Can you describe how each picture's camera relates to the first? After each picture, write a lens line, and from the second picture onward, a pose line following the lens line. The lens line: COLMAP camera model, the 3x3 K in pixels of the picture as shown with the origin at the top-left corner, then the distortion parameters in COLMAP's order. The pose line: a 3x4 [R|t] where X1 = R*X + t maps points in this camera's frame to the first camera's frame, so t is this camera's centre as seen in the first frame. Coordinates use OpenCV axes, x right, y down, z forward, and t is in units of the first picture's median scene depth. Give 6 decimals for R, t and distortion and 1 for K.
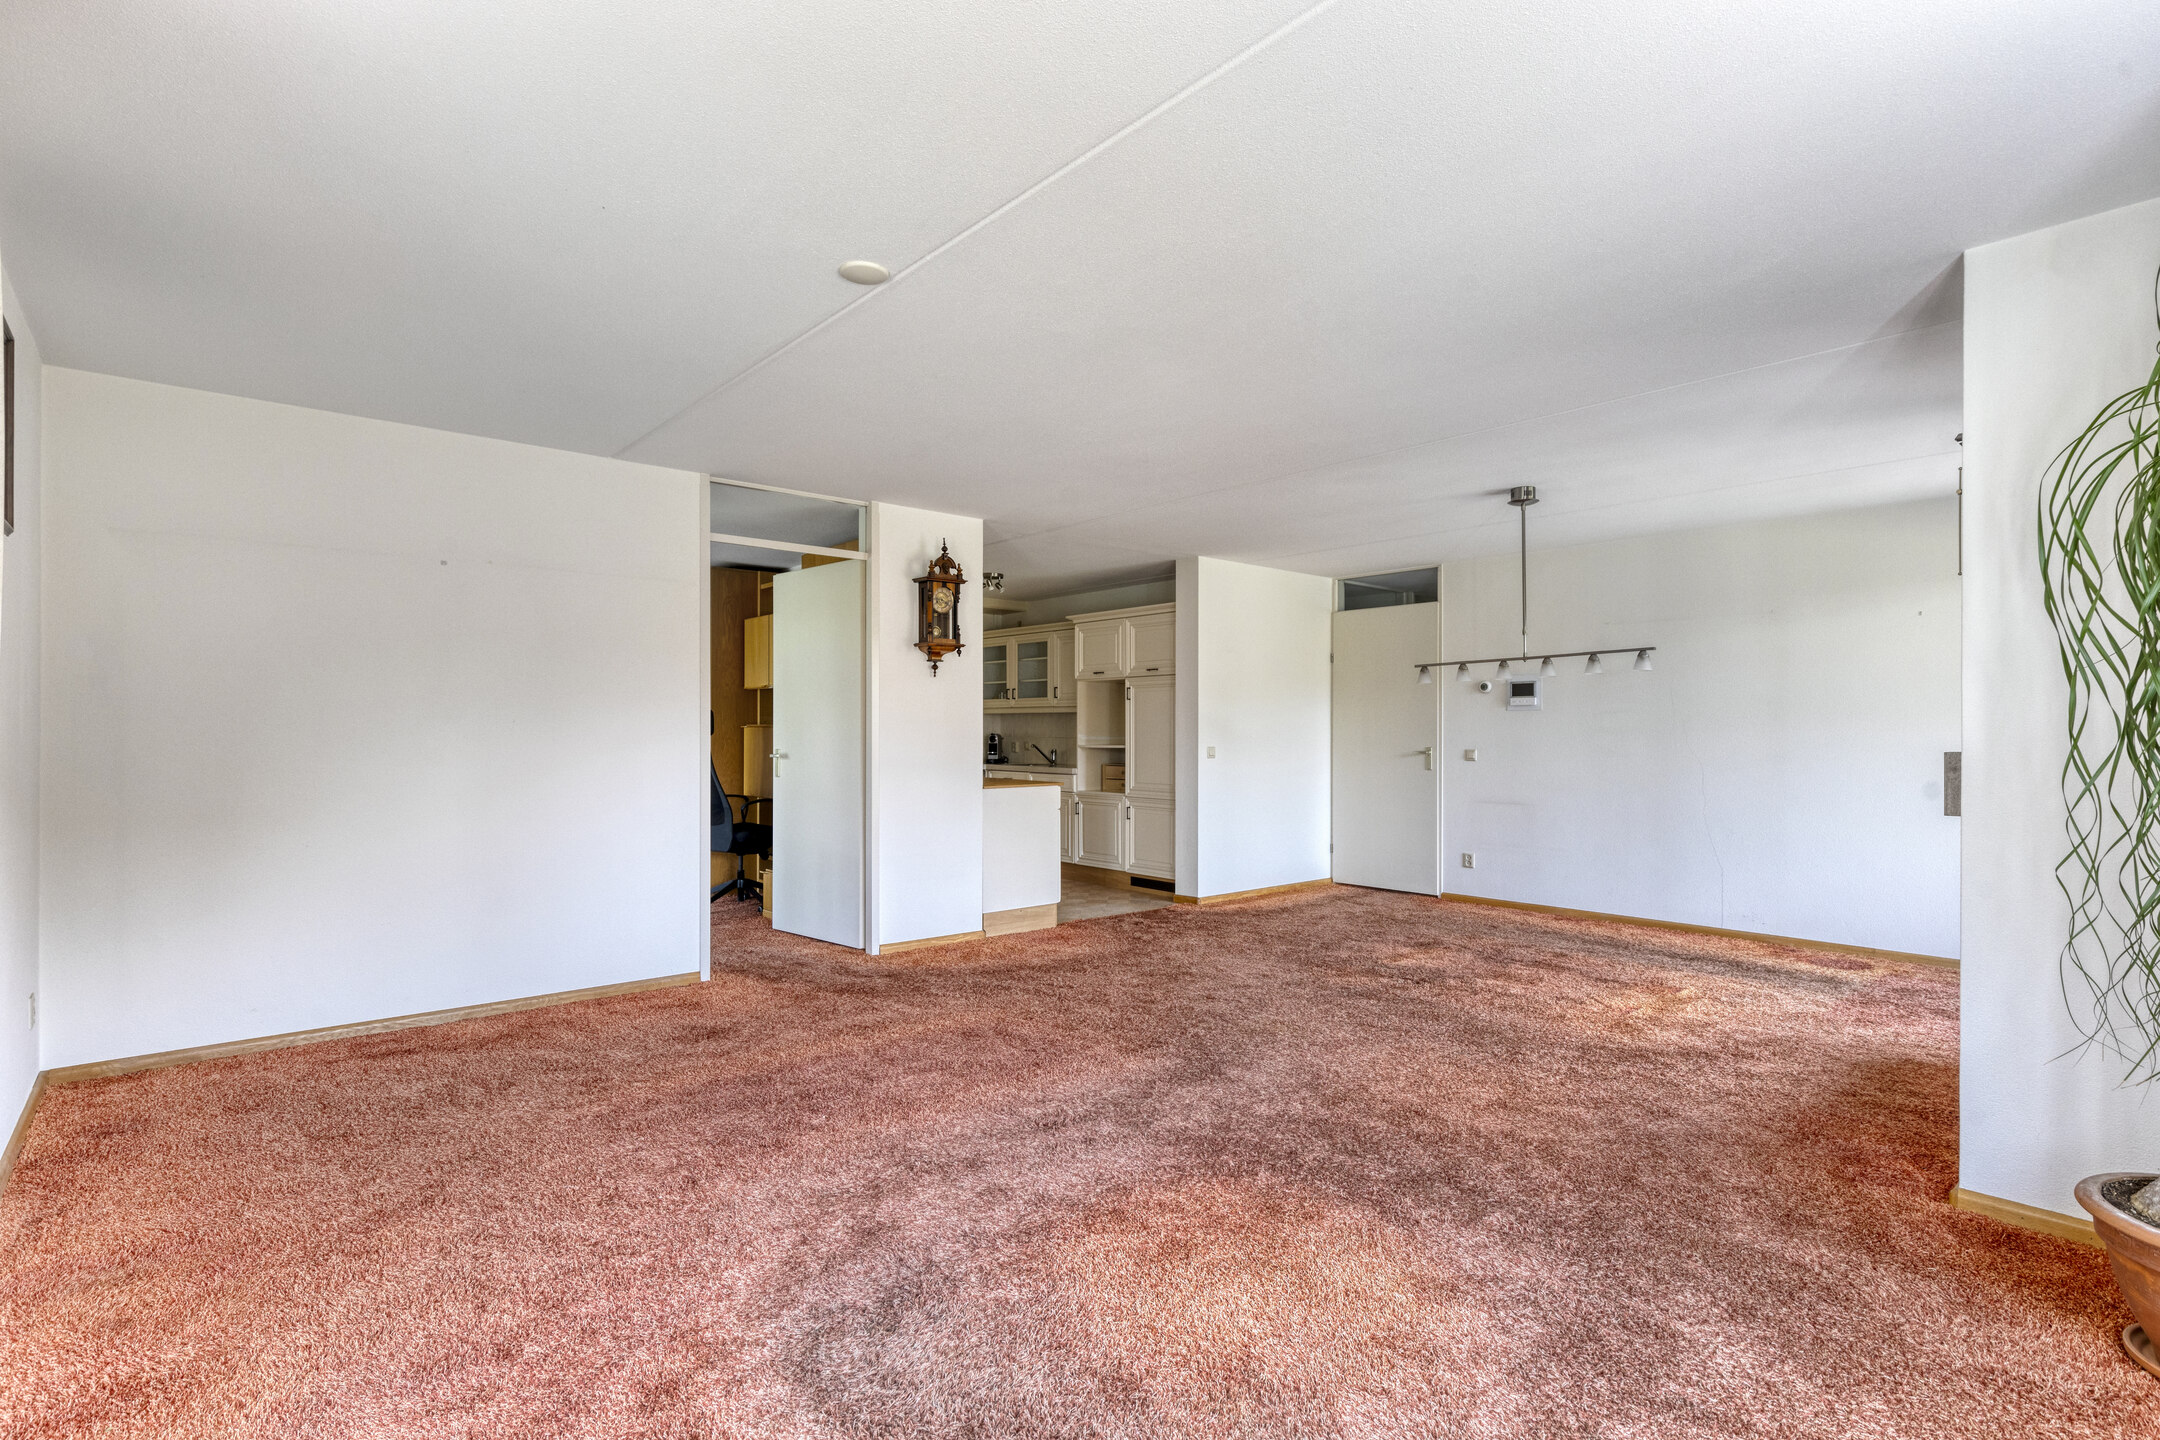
lens RADIAL K [[987.3, 0, 1089.0], [0, 987.3, 719.3], [0, 0, 1]] dist [0.001592, 0.000030]
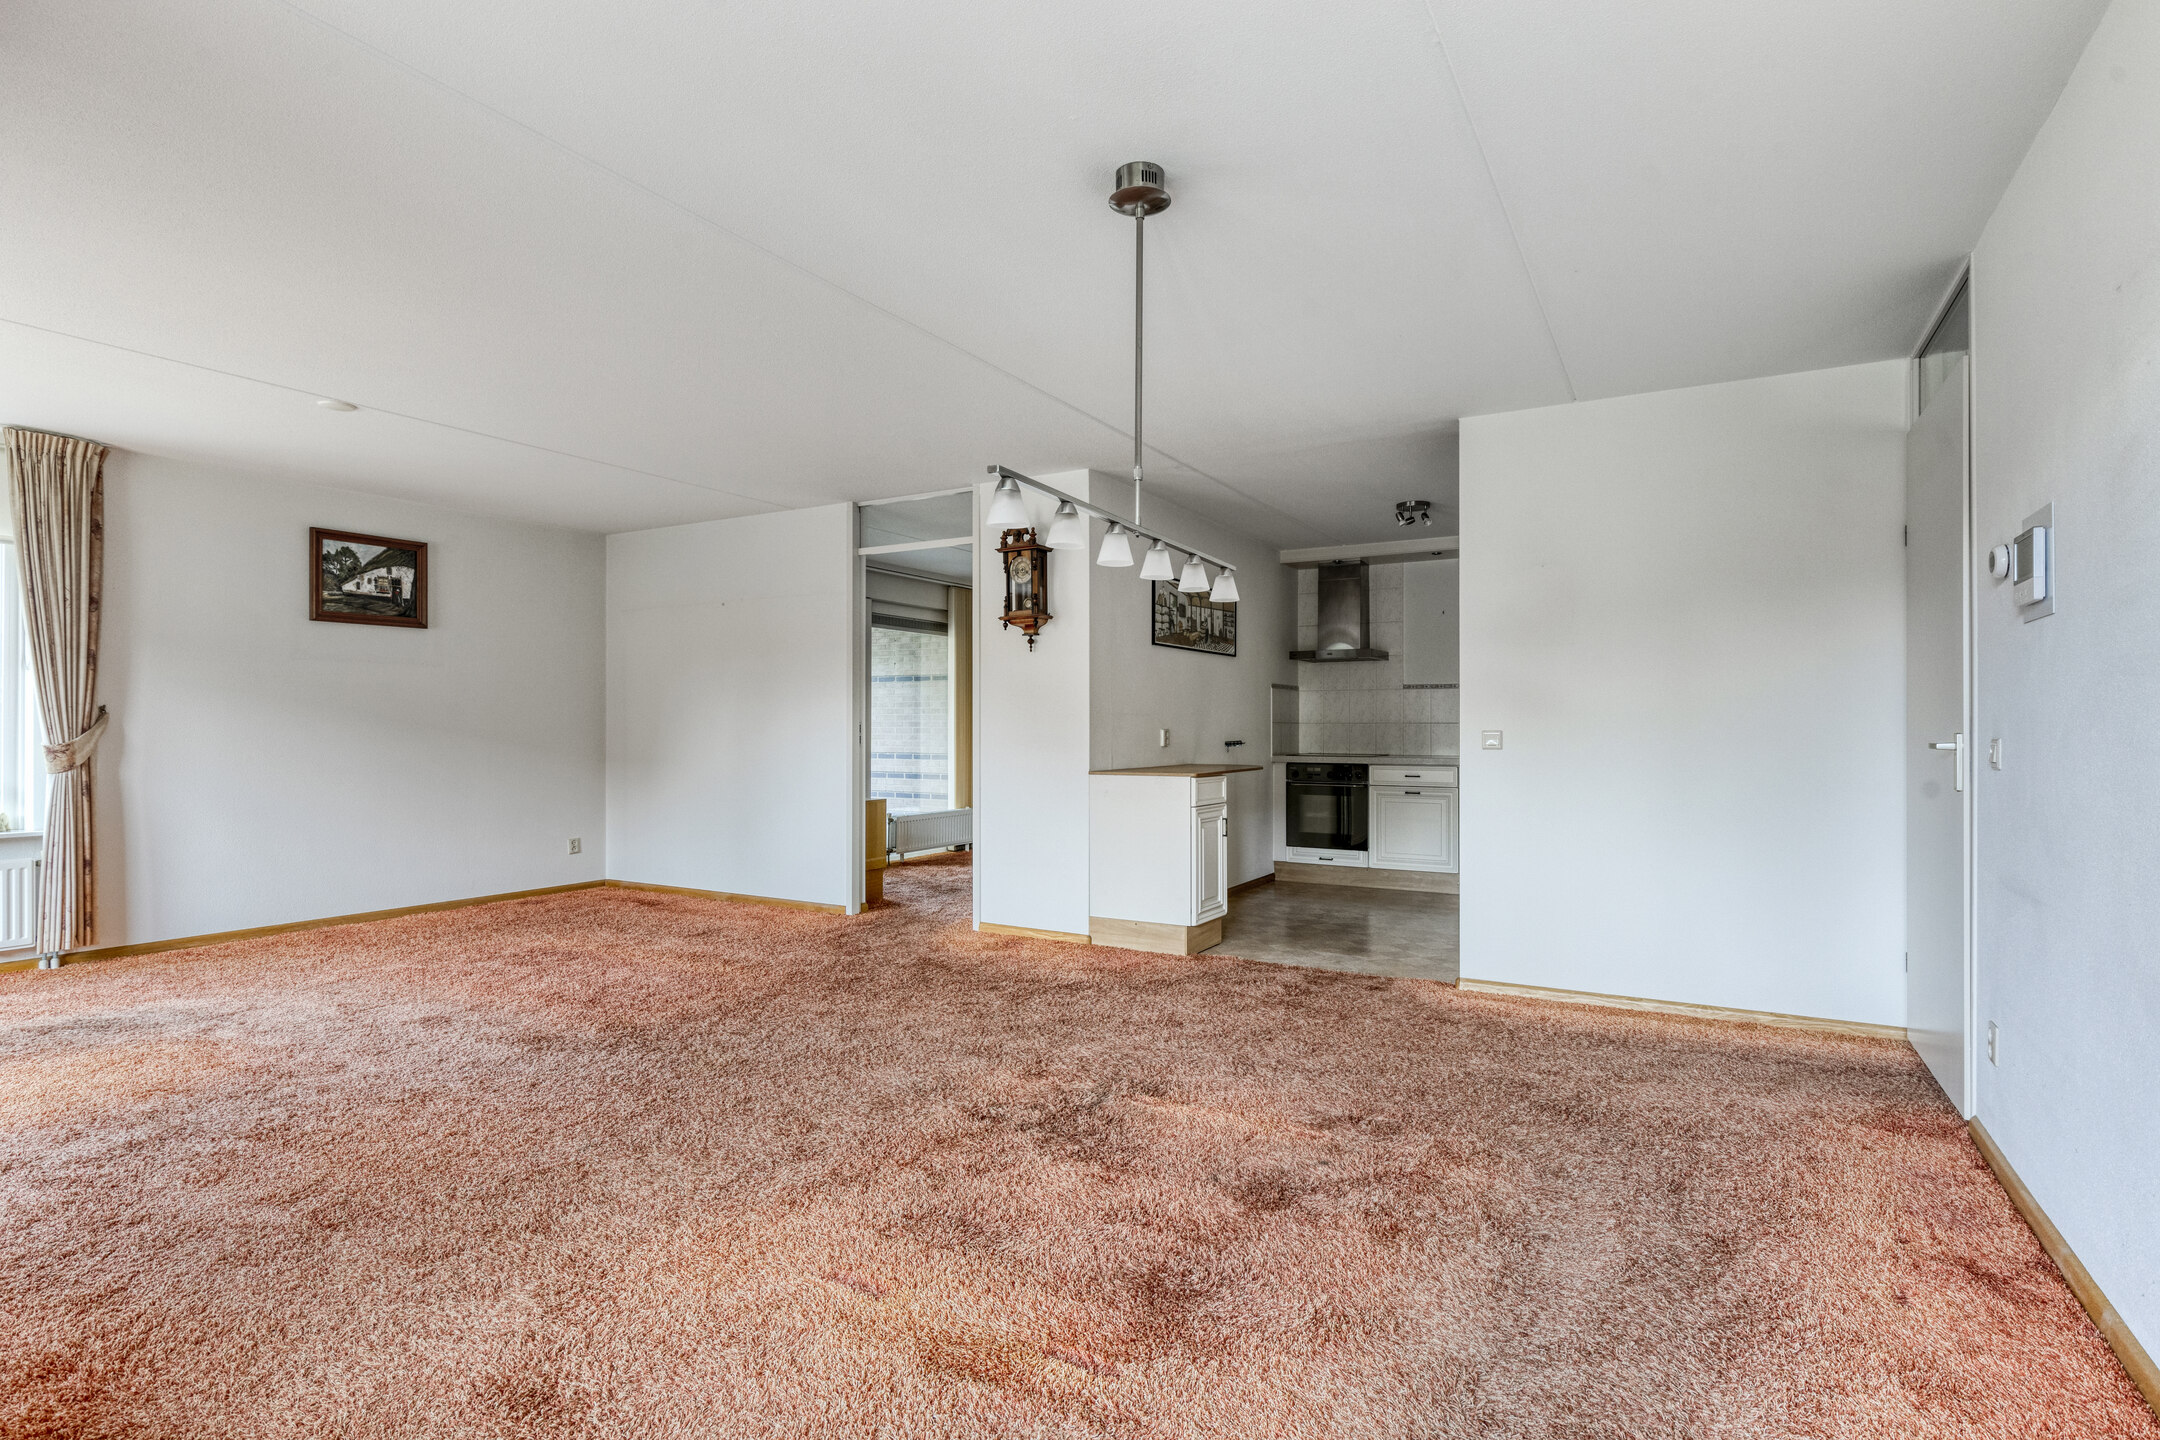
lens RADIAL K [[1064.2, 0, 1085.0], [0, 1064.2, 725.7], [0, 0, 1]] dist [-0.004242, 0.001913]
pose [[0.349249, -0.005137, -0.937016, 0.540833], [0.011344, 0.999935, -0.001254, 0.019685], [0.936961, -0.010191, 0.349285, 0.463091]]
